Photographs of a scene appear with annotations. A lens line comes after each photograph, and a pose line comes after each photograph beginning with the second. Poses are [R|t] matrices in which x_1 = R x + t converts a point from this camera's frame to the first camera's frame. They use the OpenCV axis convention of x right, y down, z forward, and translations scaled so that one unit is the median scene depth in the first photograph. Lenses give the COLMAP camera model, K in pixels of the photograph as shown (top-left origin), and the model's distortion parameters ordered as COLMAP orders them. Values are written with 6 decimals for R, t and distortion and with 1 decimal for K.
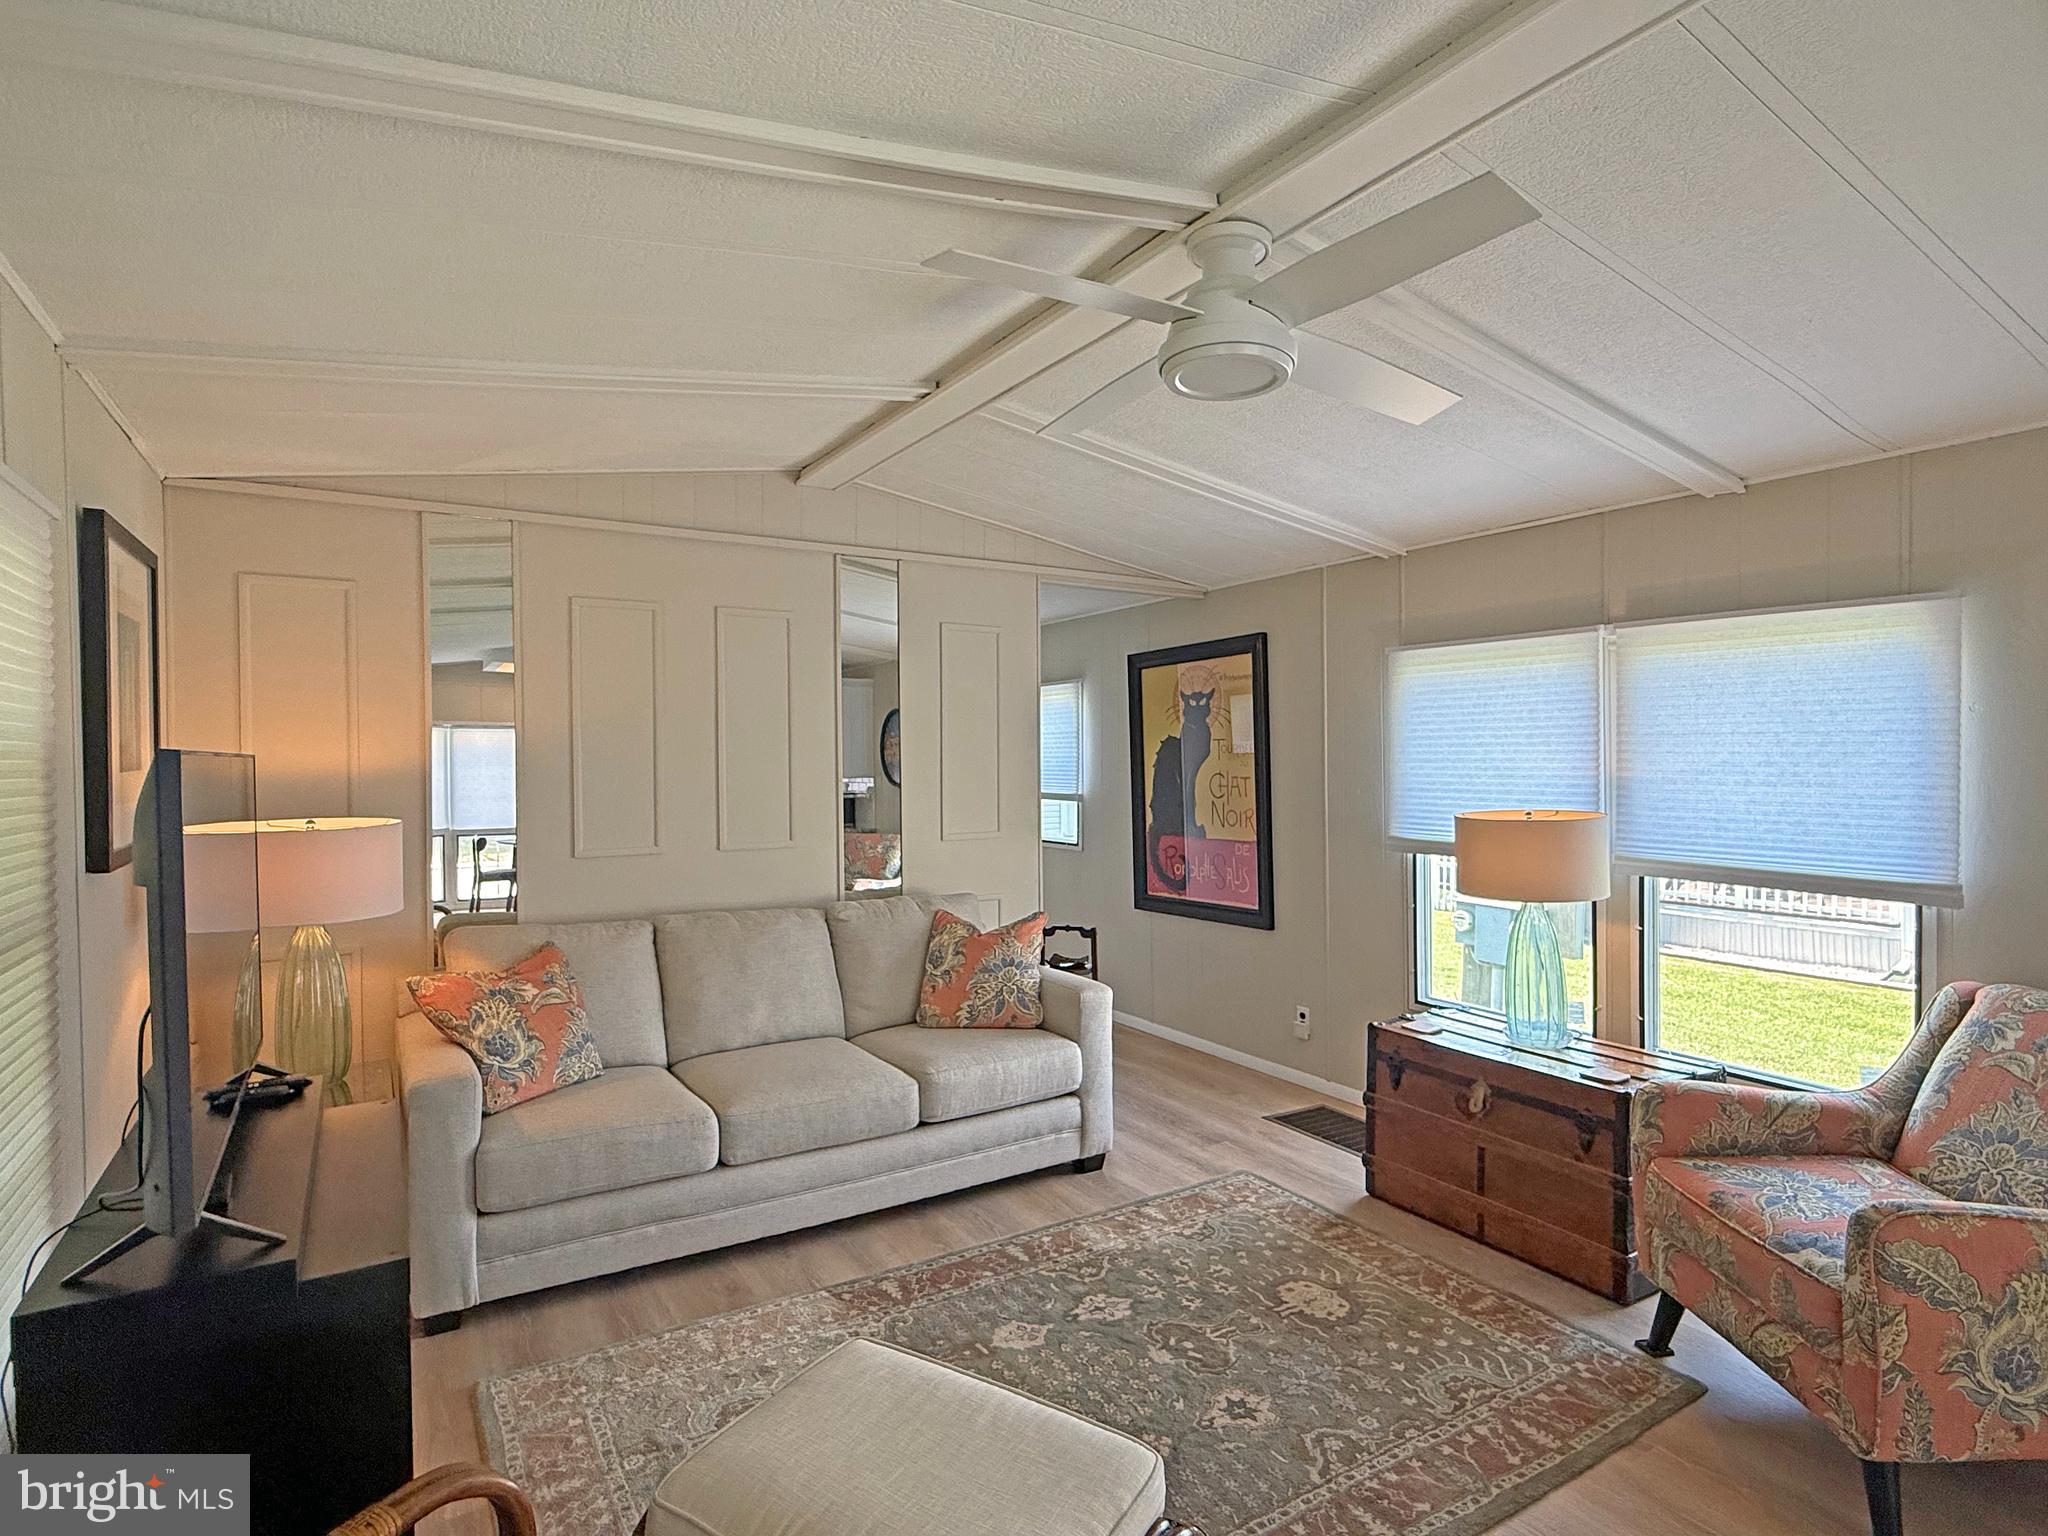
lens RADIAL K [[1071.8, 0, 1020.2], [0, 1071.8, 771.1], [0, 0, 1]] dist [-0.000651, 0.001522]
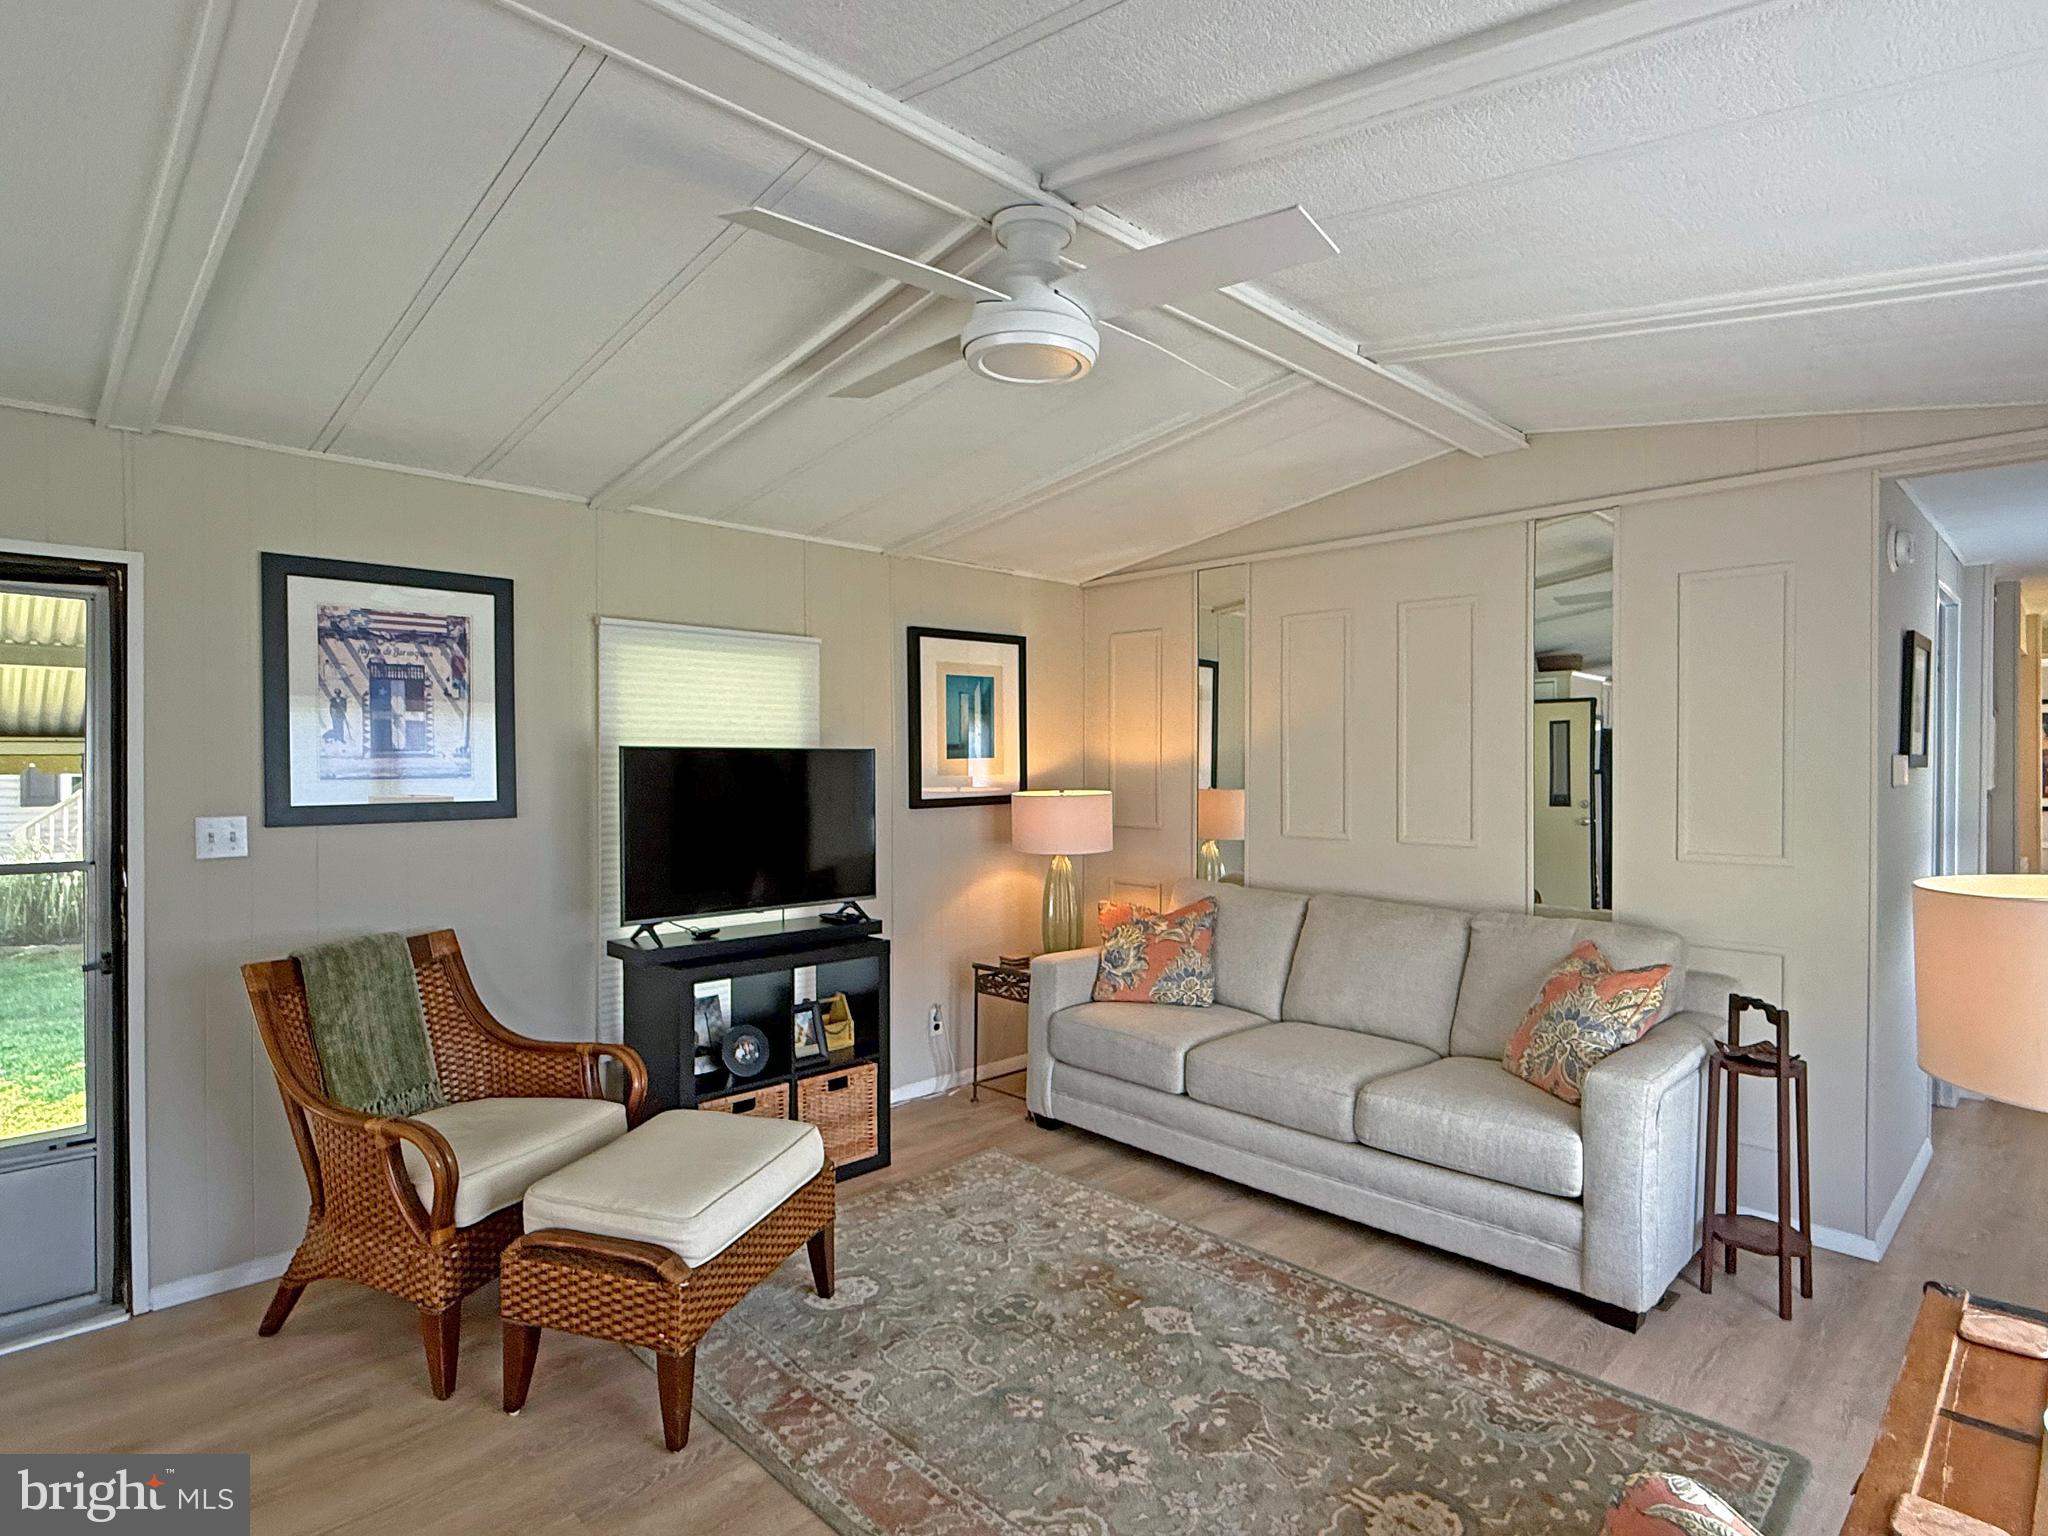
lens RADIAL K [[1071.8, 0, 1020.2], [0, 1071.8, 771.1], [0, 0, 1]] dist [-0.000651, 0.001522]
pose [[0.227655, 0.017498, -0.973585, 0.801444], [-0.013242, 0.999802, 0.014873, -0.005218], [0.973652, 0.009507, 0.227841, 0.530709]]
